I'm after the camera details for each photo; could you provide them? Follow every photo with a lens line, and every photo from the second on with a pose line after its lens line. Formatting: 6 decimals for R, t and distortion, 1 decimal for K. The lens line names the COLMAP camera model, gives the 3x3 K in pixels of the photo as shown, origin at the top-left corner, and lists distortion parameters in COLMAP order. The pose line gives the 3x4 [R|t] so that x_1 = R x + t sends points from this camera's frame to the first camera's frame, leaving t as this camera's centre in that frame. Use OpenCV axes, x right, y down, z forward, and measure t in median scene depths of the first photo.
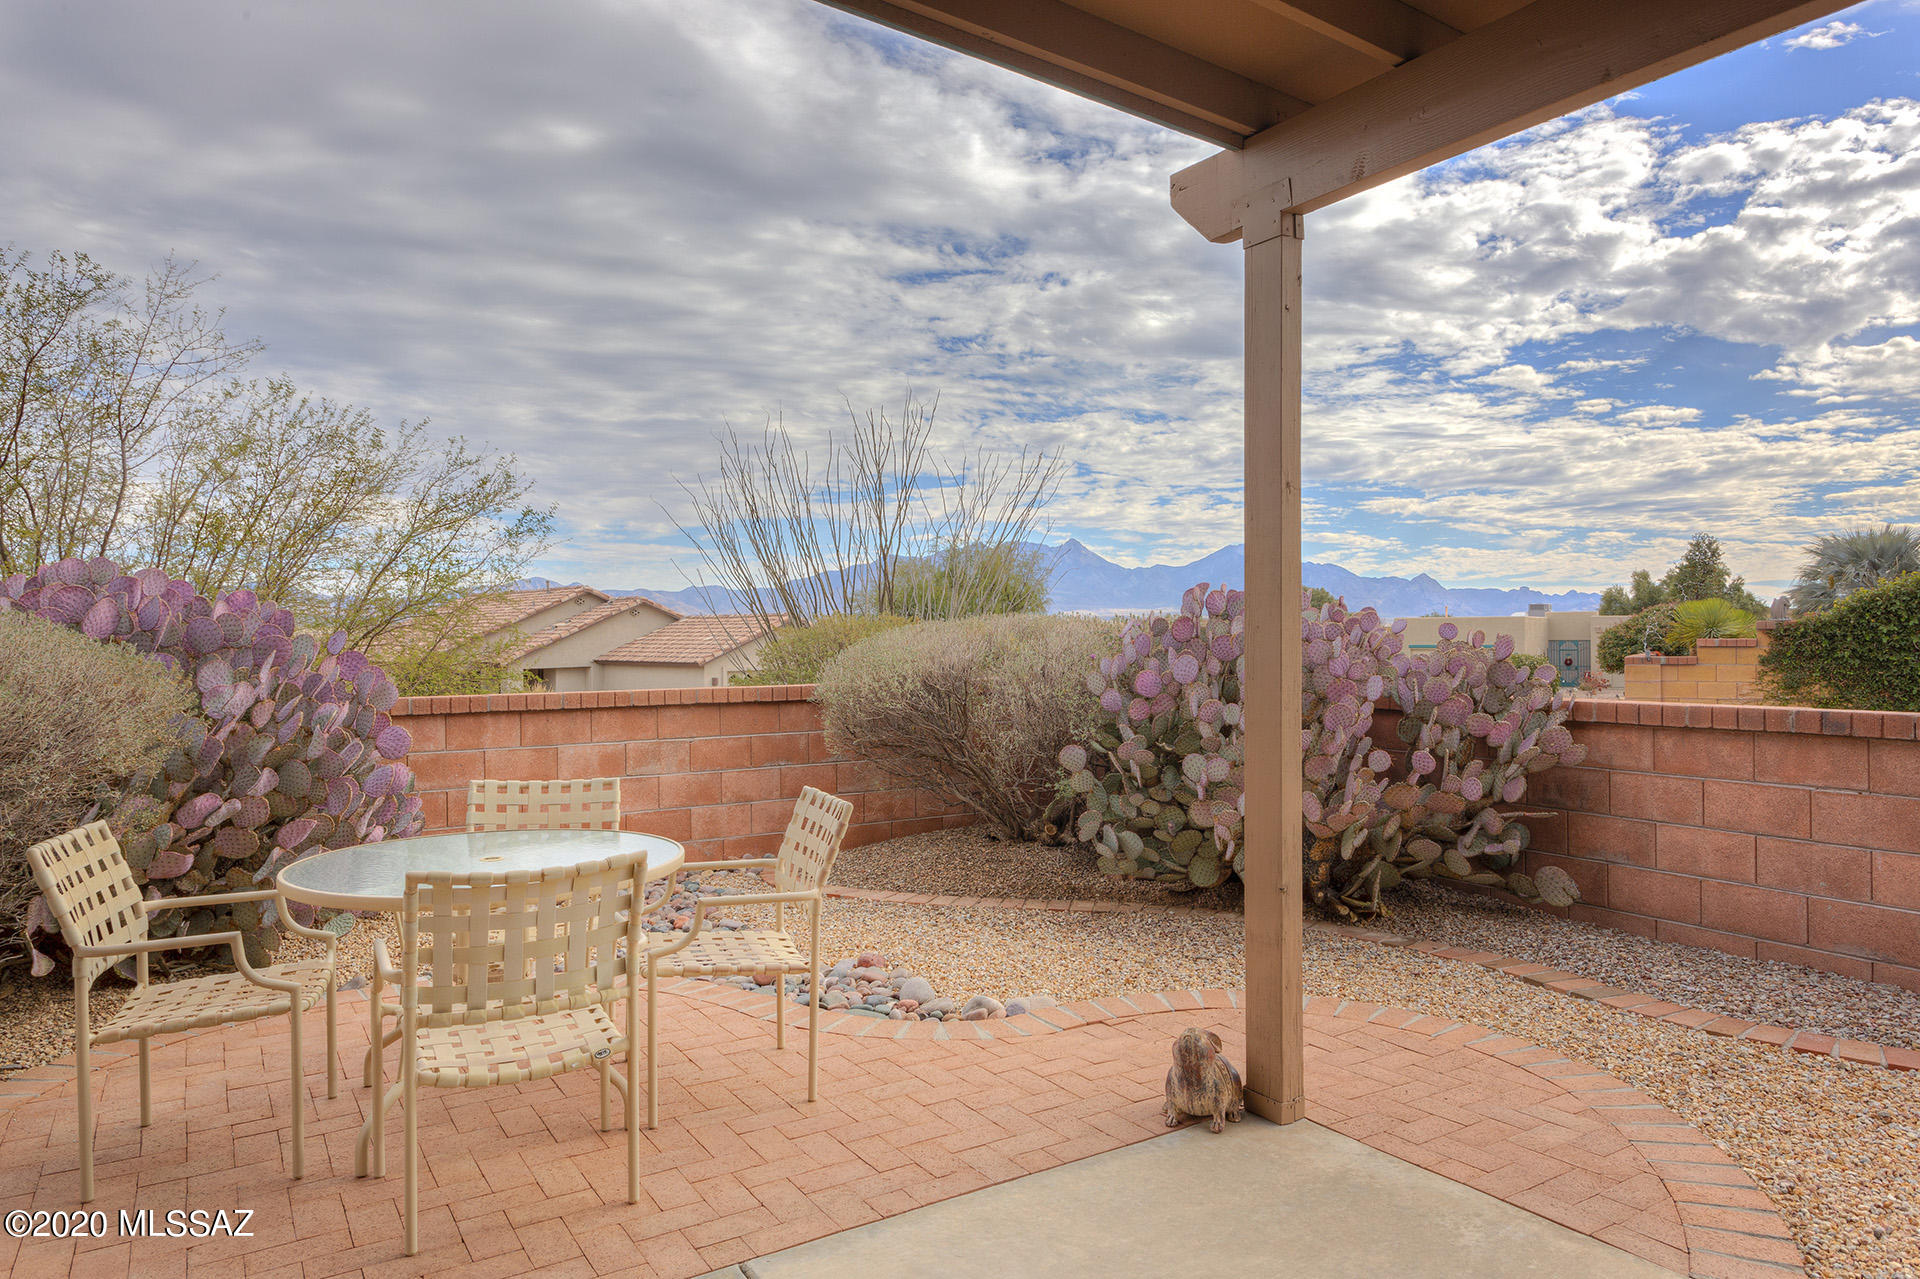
lens RADIAL K [[1204.8, 0, 960.0], [0, 1204.8, 639.5], [0, 0, 1]] dist [0.017355, 0.000109]
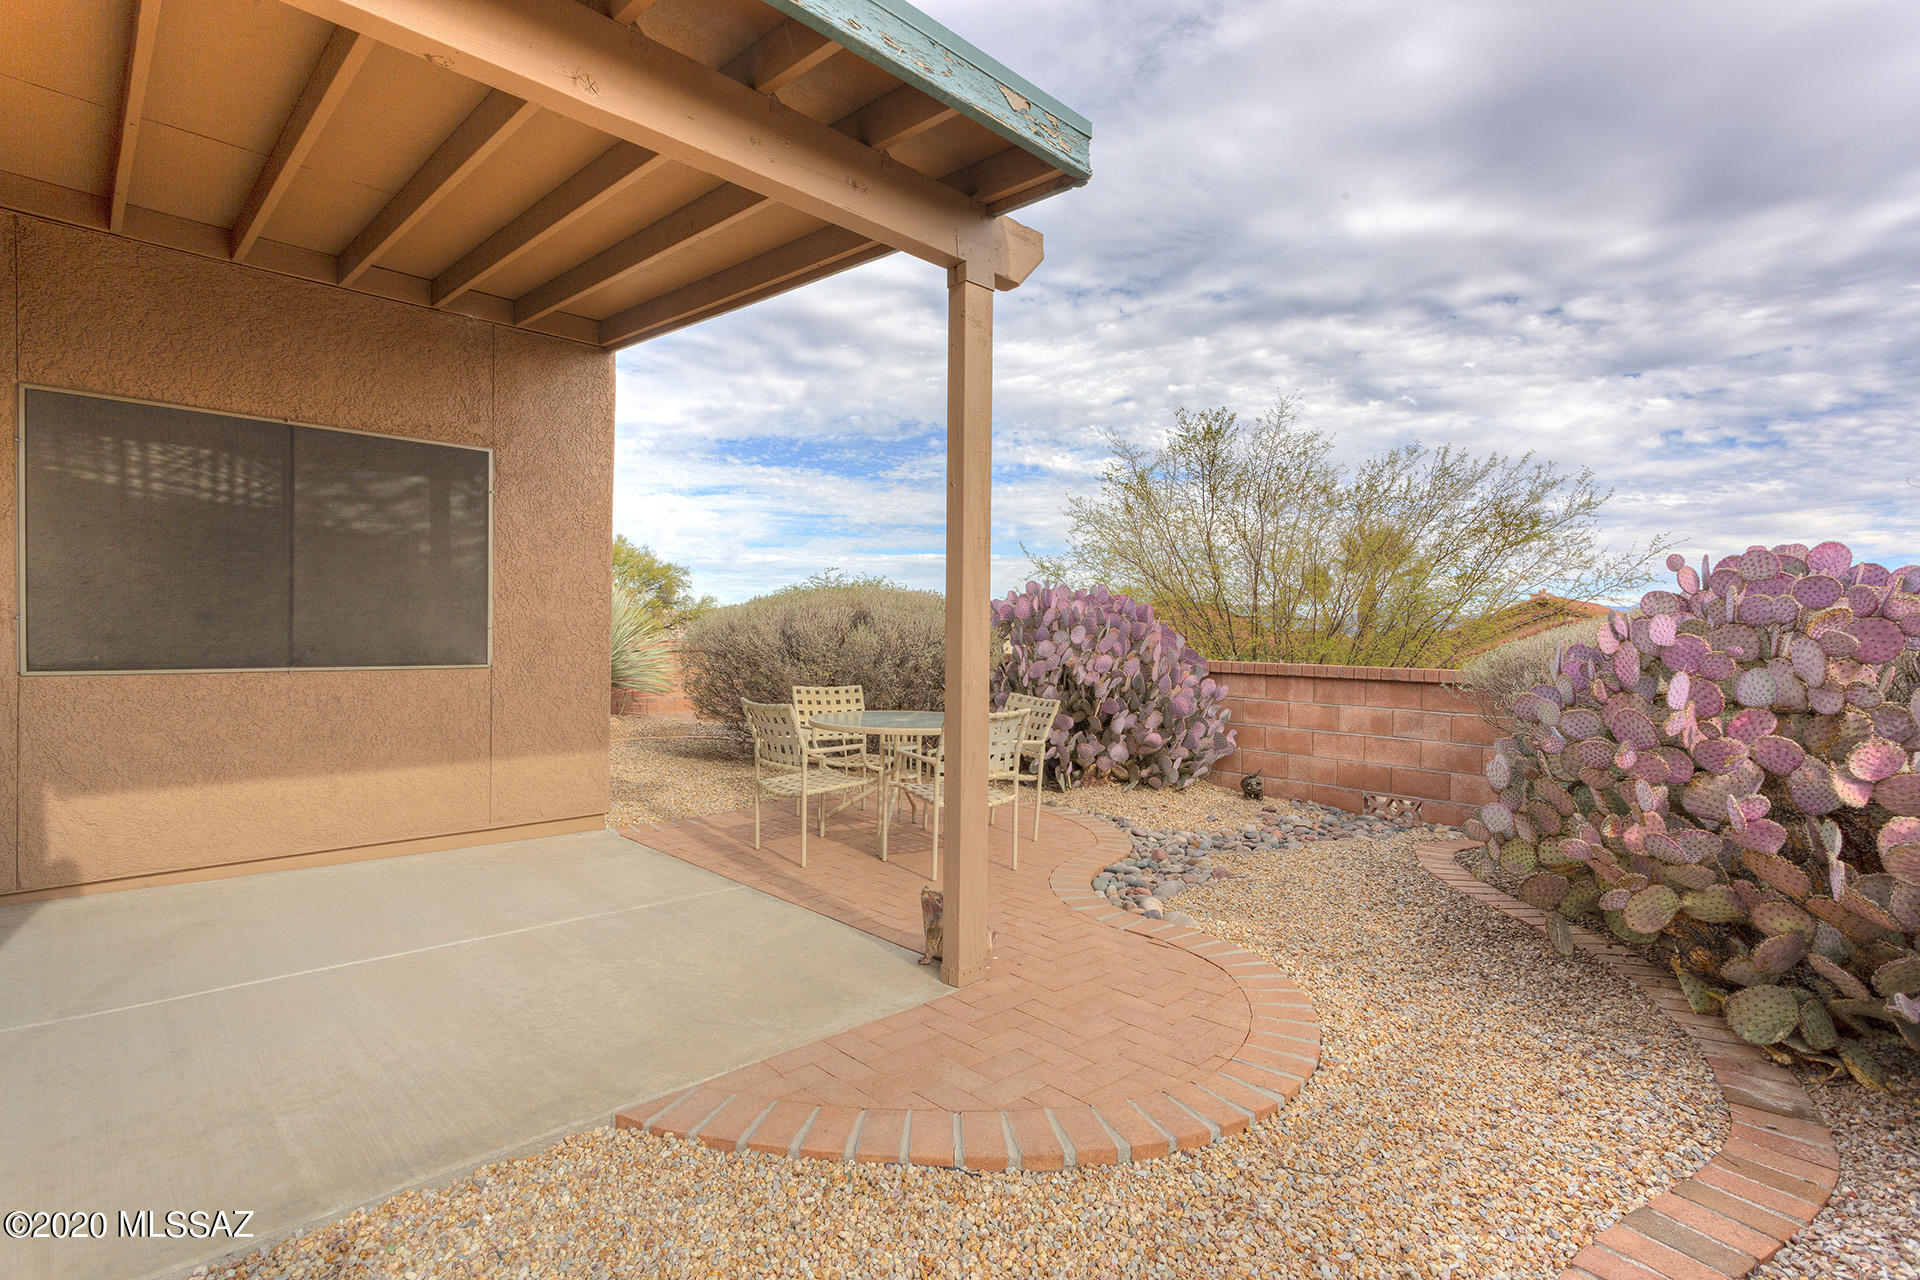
lens RADIAL K [[903.0, 0, 959.4], [0, 903.0, 621.1], [0, 0, 1]] dist [0.001445, 0.001653]
pose [[0.213438, 0.000472, -0.976956, 1.019037], [-0.023867, 0.999704, -0.004731, 0.016524], [0.976665, 0.024327, 0.213386, 0.673198]]
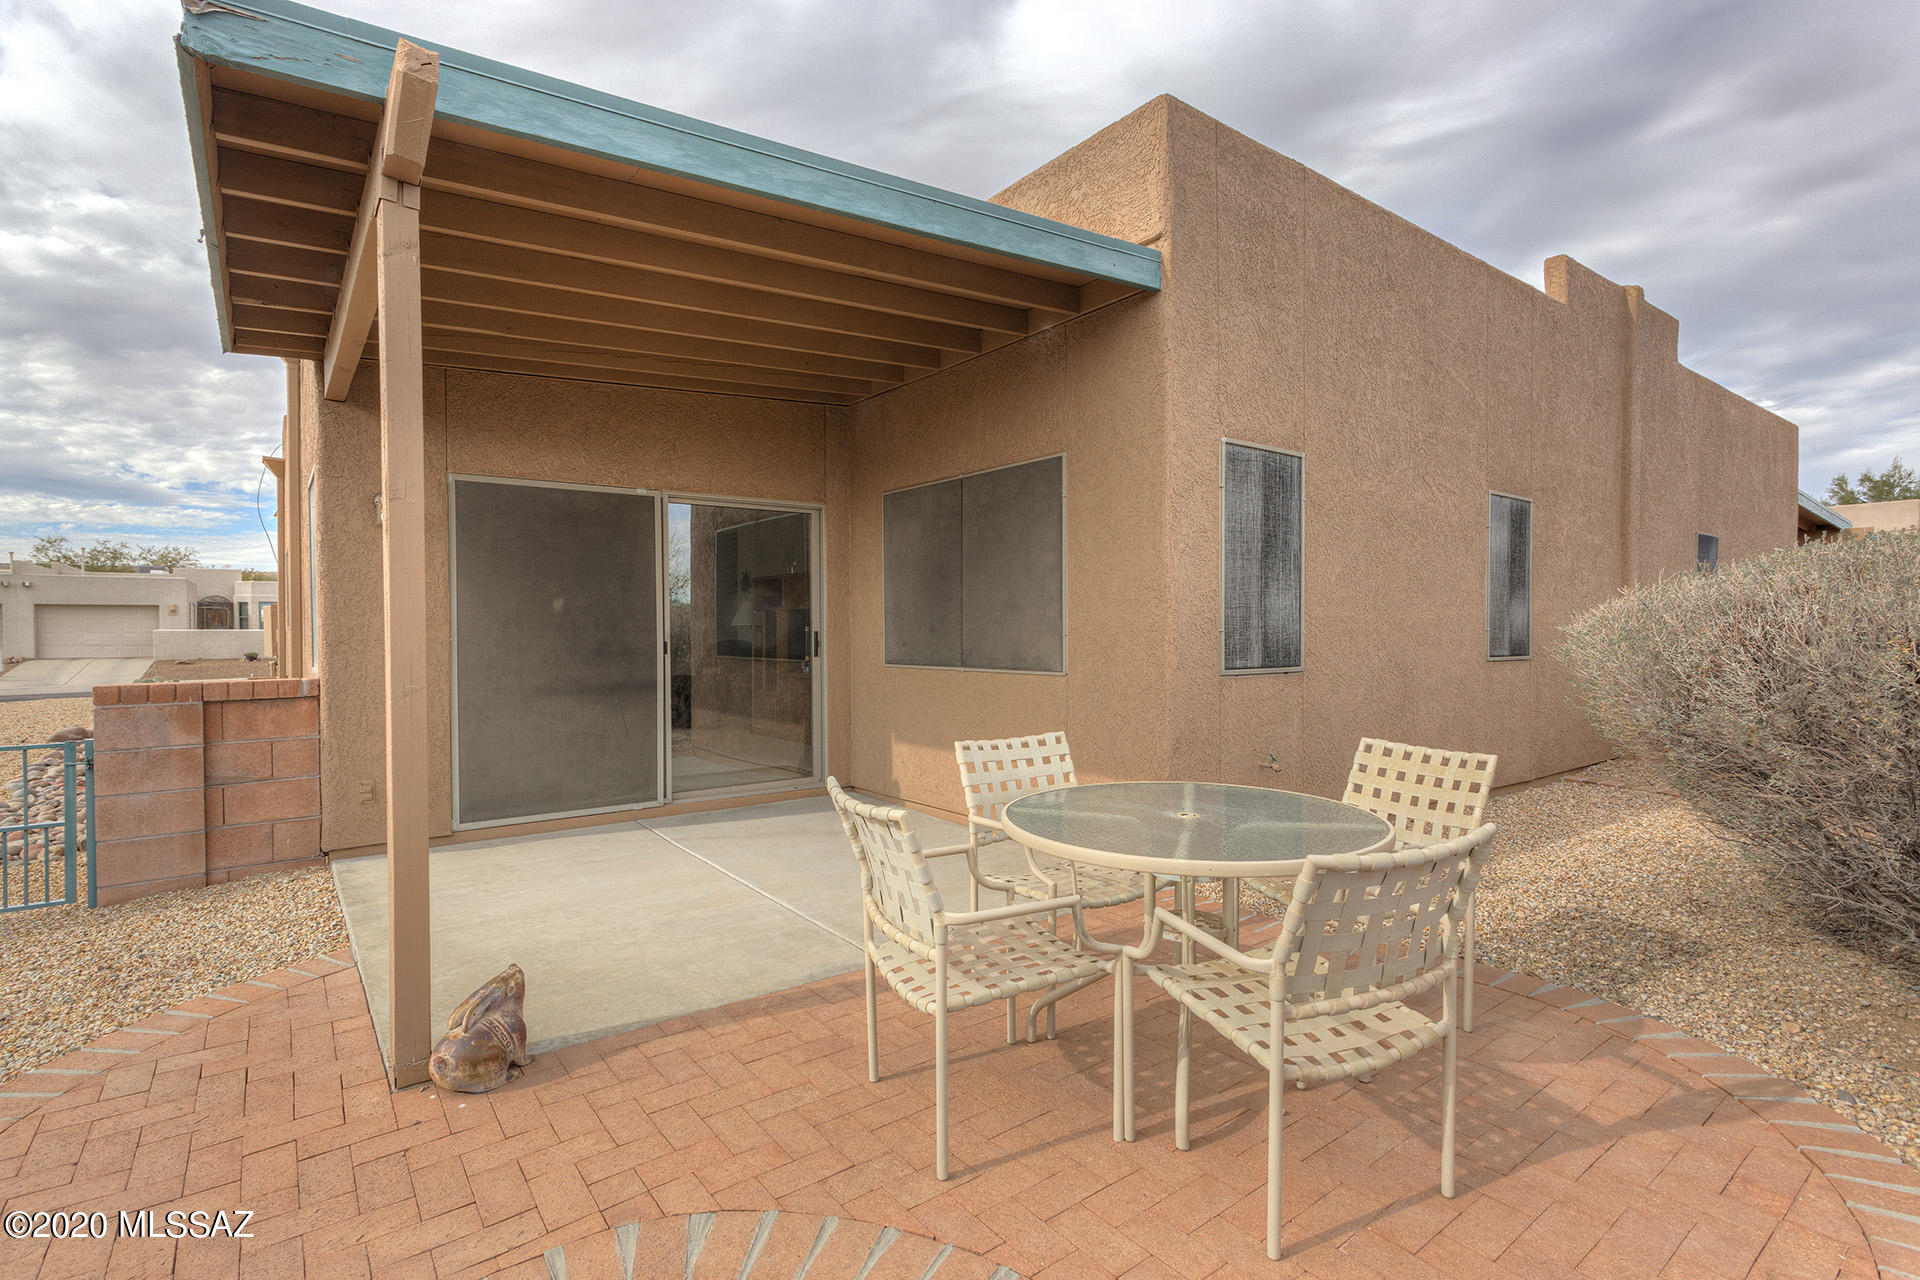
lens RADIAL K [[920.1, 0, 960.0], [0, 920.1, 640.0], [0, 0, 1]] dist [0.001903, 0.000537]
pose [[-0.995965, 0.010253, -0.089160, -0.131222], [0.008552, 0.999775, 0.019430, 0.015994], [0.089339, 0.018589, -0.995828, 1.559179]]
